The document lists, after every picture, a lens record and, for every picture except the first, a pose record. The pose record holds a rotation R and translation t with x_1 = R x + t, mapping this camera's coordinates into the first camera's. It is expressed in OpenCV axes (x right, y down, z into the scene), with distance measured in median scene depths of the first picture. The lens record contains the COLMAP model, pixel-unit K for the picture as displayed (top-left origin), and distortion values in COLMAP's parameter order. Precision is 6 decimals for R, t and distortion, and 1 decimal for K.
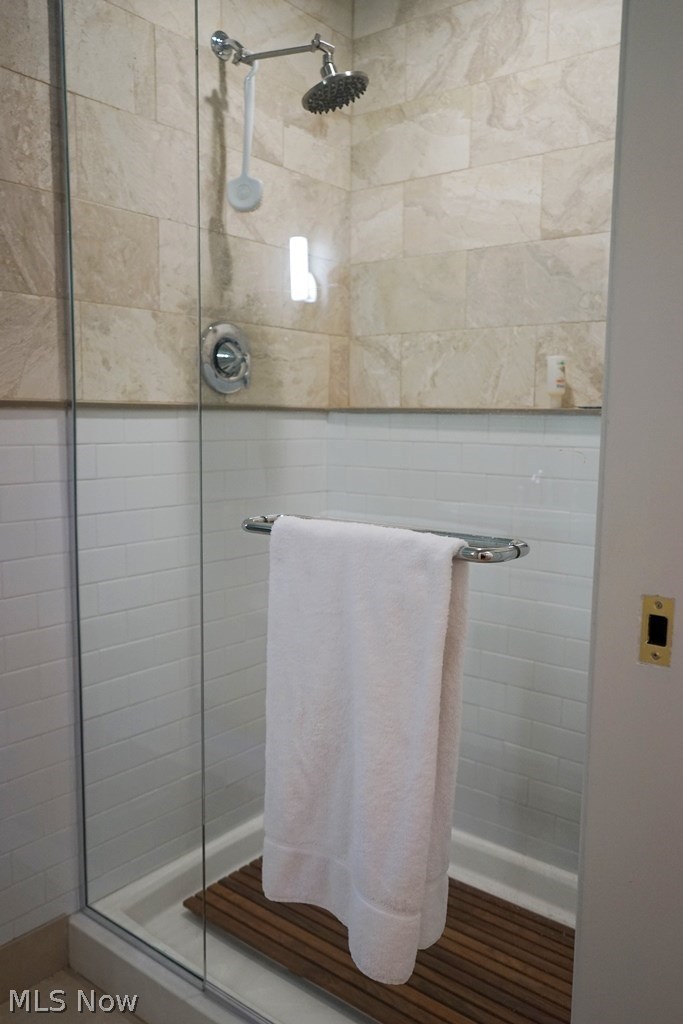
lens RADIAL K [[819.7, 0, 341.1], [0, 819.7, 509.7], [0, 0, 1]] dist [-0.009891, 0.008245]
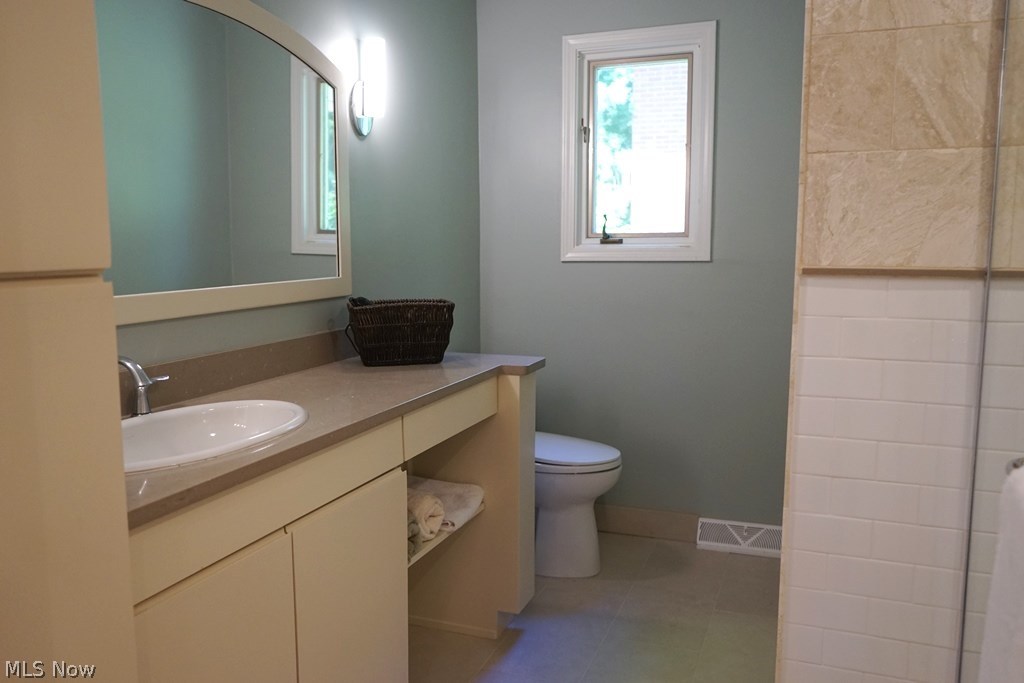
lens RADIAL K [[819.7, 0, 511.4], [0, 819.7, 343.1], [0, 0, 1]] dist [-0.009891, 0.008245]
pose [[0.312767, 0.109346, -0.943515, 0.321928], [-0.102208, 0.991458, 0.081022, -0.079703], [0.944315, 0.071093, 0.321271, 0.294625]]
